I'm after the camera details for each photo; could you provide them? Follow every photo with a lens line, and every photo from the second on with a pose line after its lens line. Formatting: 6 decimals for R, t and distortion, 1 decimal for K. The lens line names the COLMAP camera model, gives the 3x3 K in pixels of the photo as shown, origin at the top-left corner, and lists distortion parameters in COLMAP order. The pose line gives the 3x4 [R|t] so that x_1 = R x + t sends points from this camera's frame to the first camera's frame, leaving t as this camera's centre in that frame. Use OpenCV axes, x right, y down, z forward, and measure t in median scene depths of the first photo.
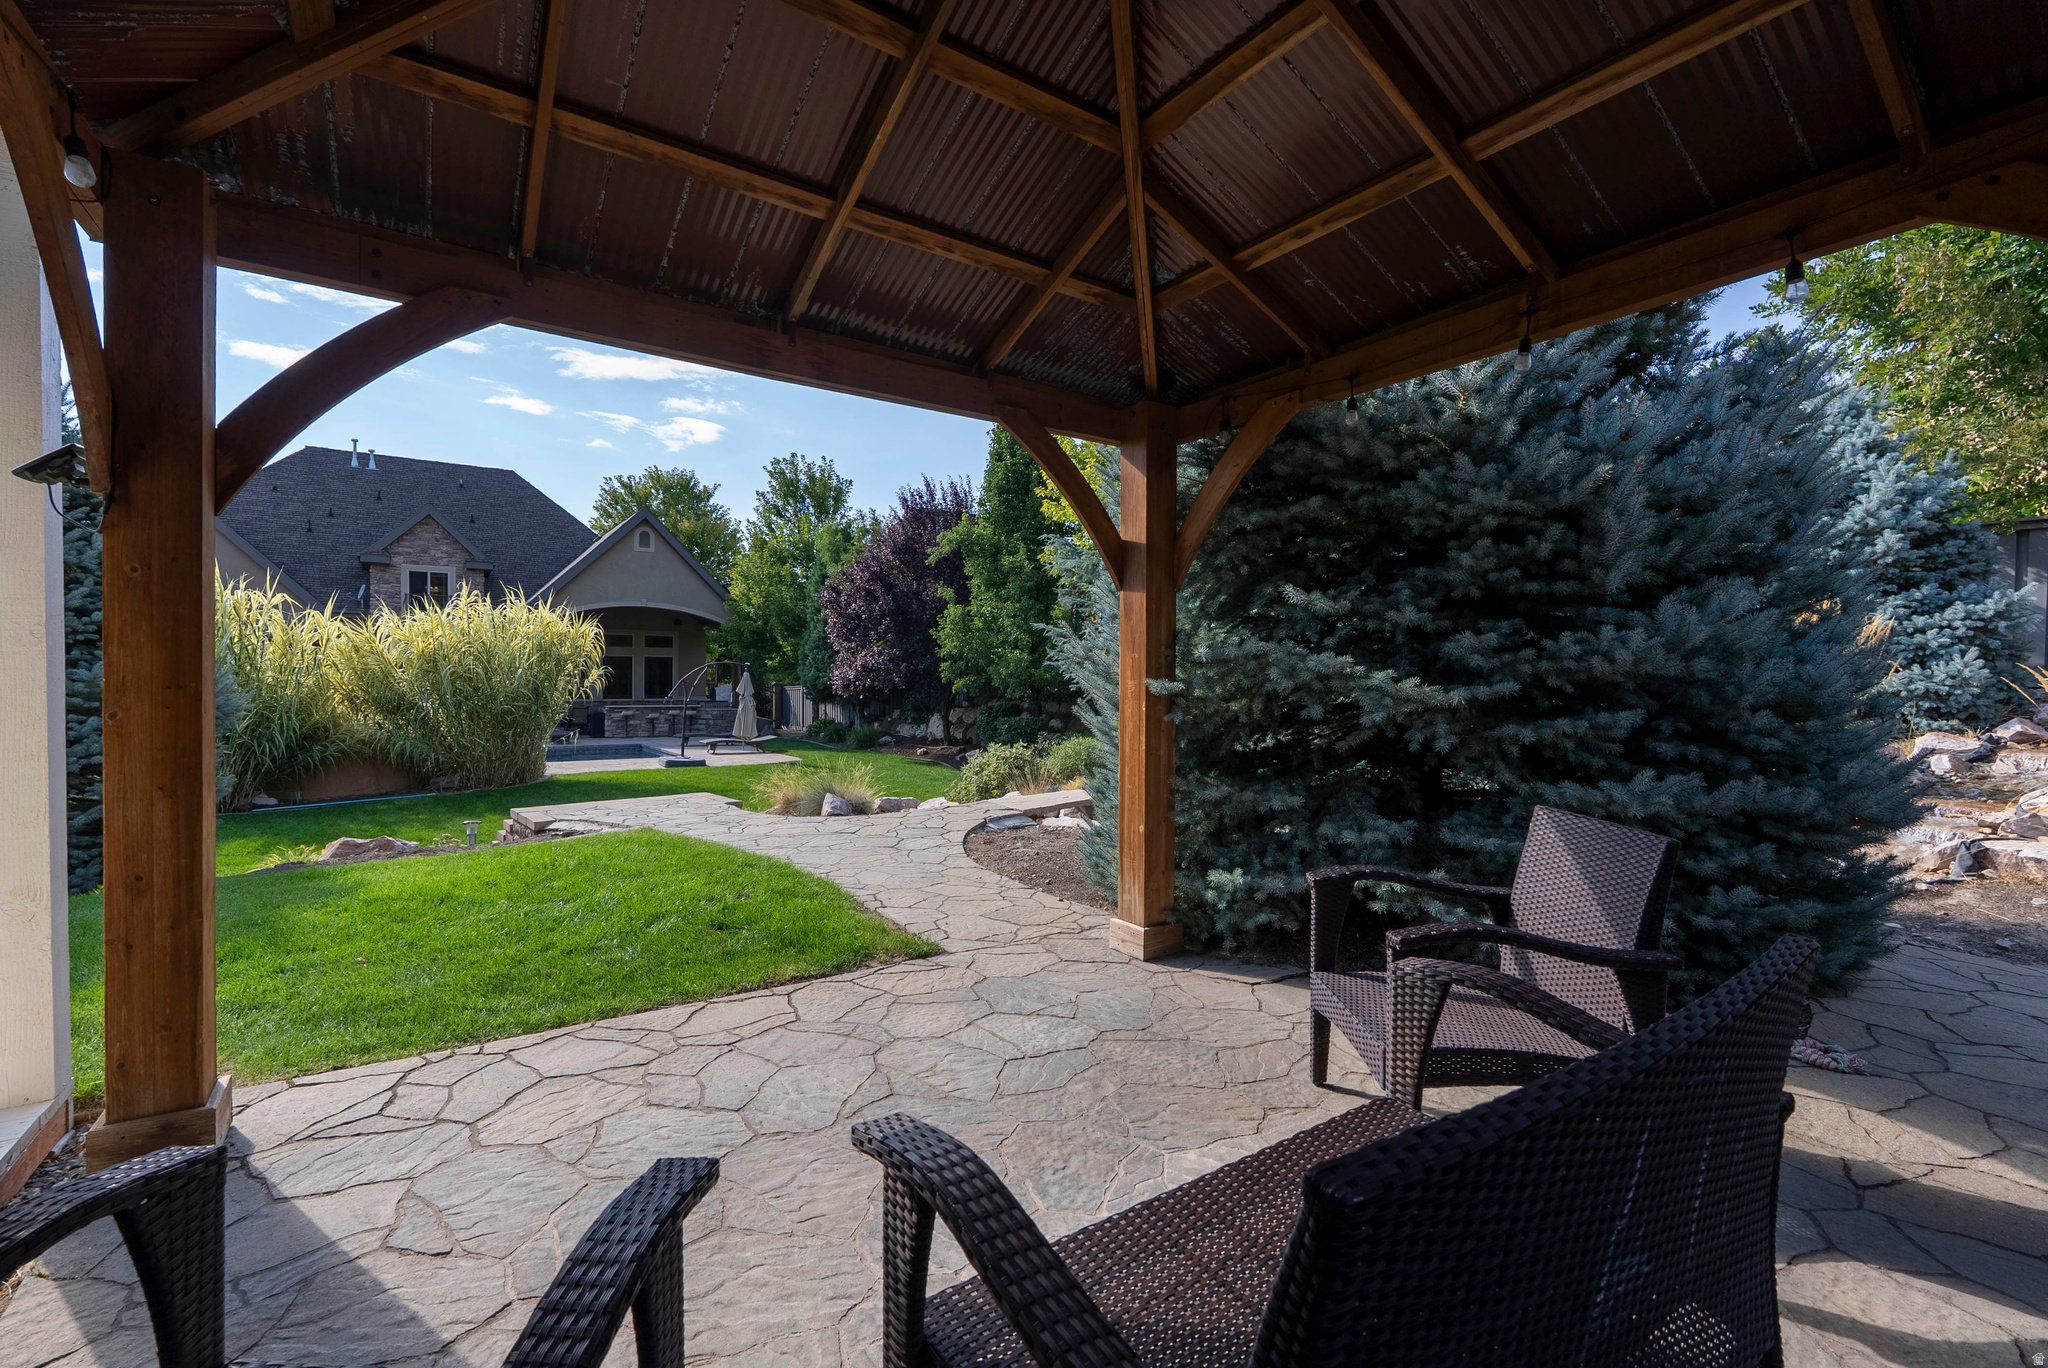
lens RADIAL K [[888.9, 0, 1032.4], [0, 888.9, 693.8], [0, 0, 1]] dist [-0.009623, 0.000448]
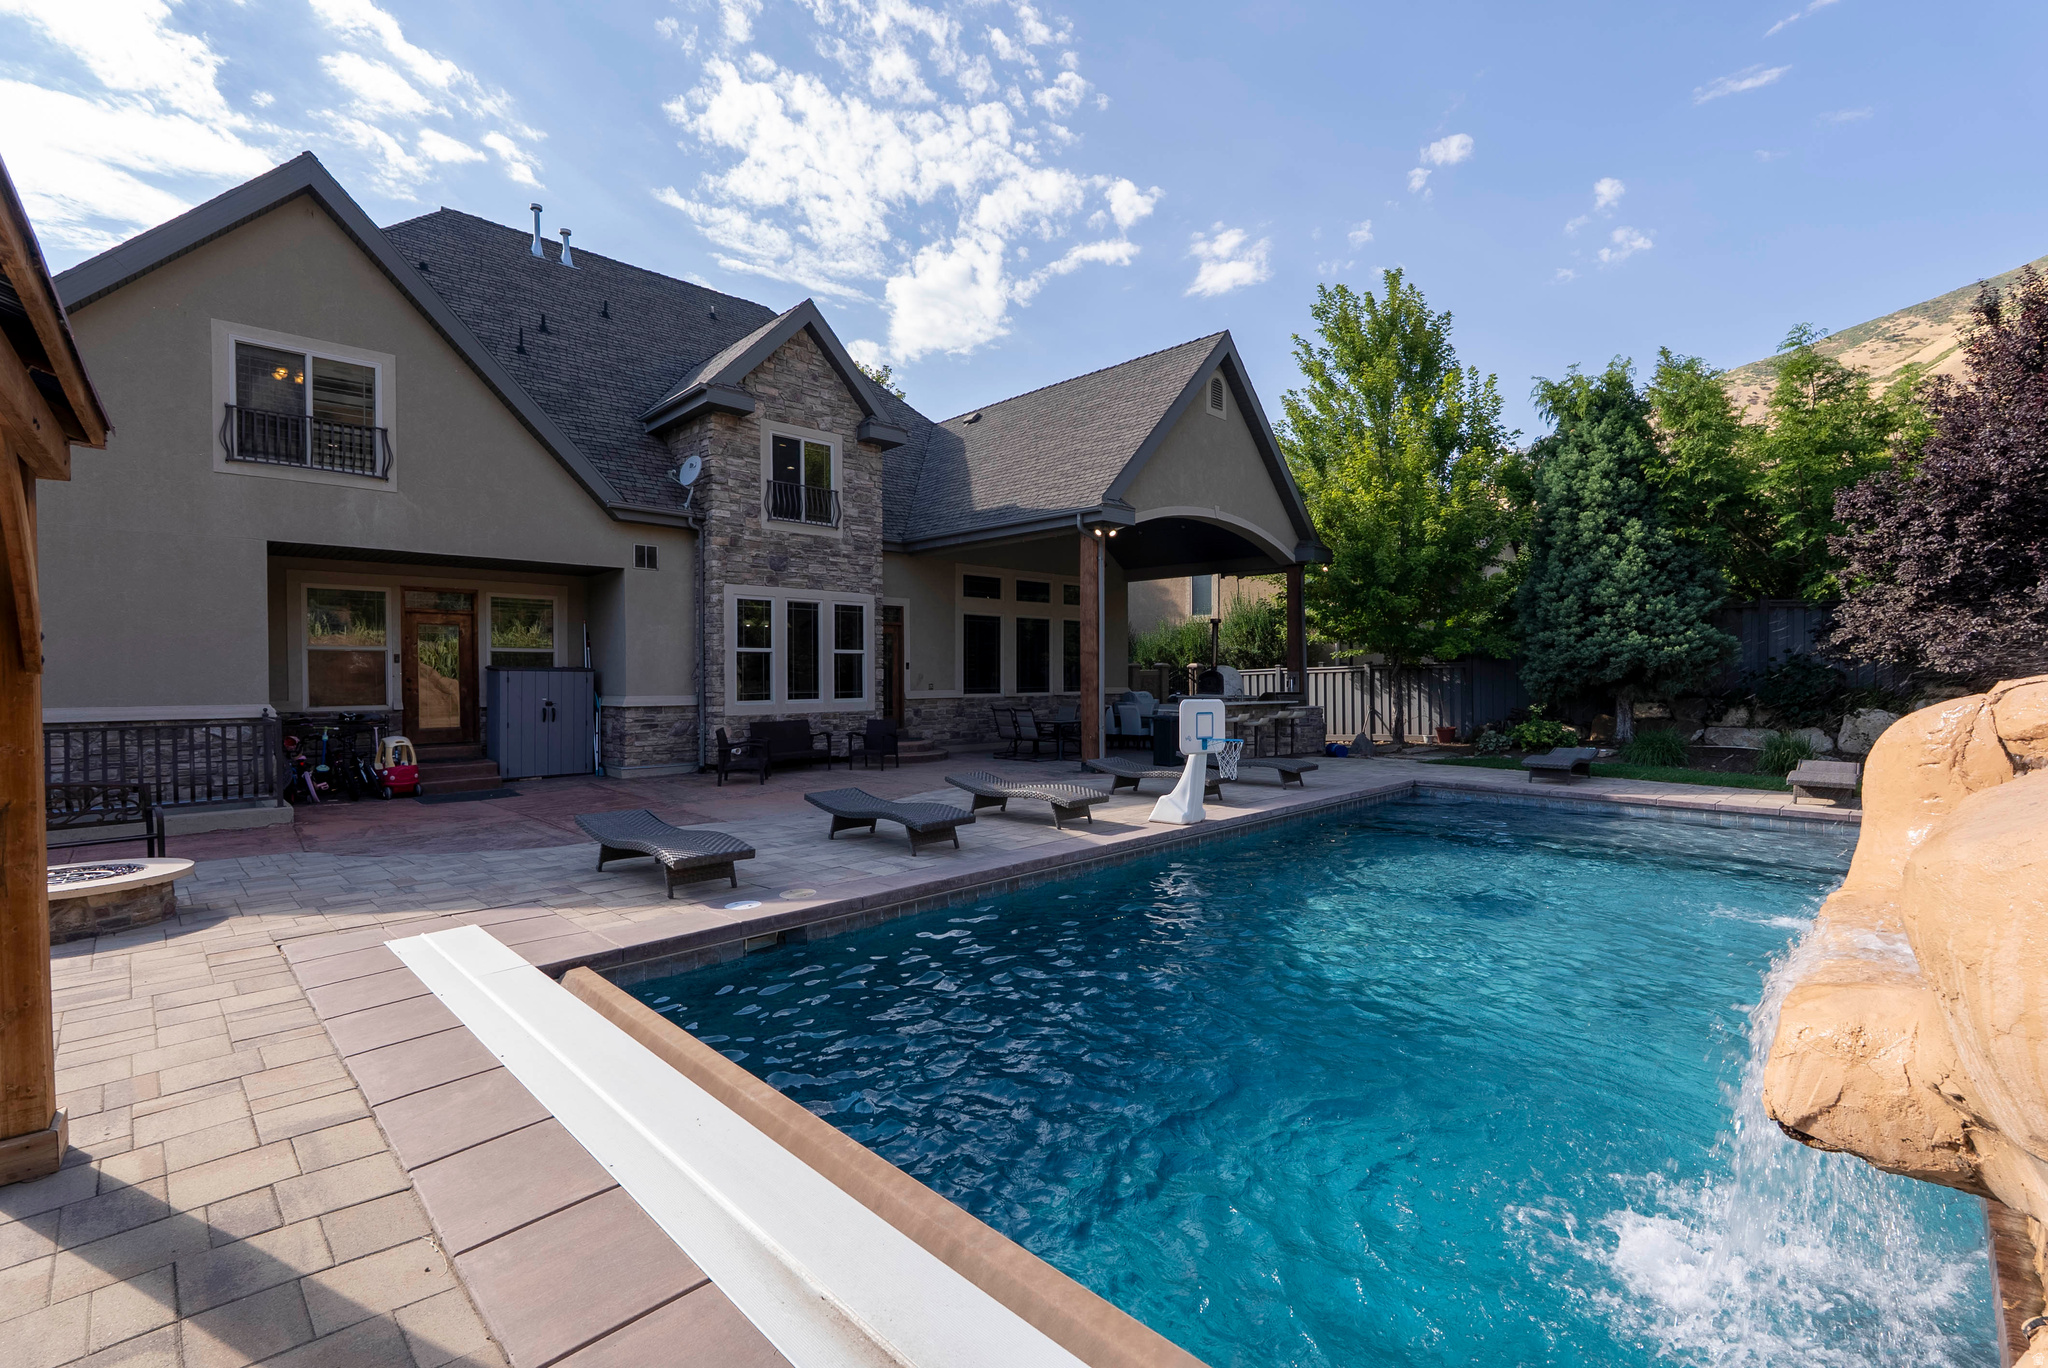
lens RADIAL K [[888.9, 0, 1021.5], [0, 888.9, 671.9], [0, 0, 1]] dist [-0.009623, 0.000448]
pose [[0.988344, -0.003715, 0.152191, -0.629581], [0.003645, 0.999993, 0.000737, -0.006339], [-0.152193, -0.000173, 0.988351, 0.479824]]
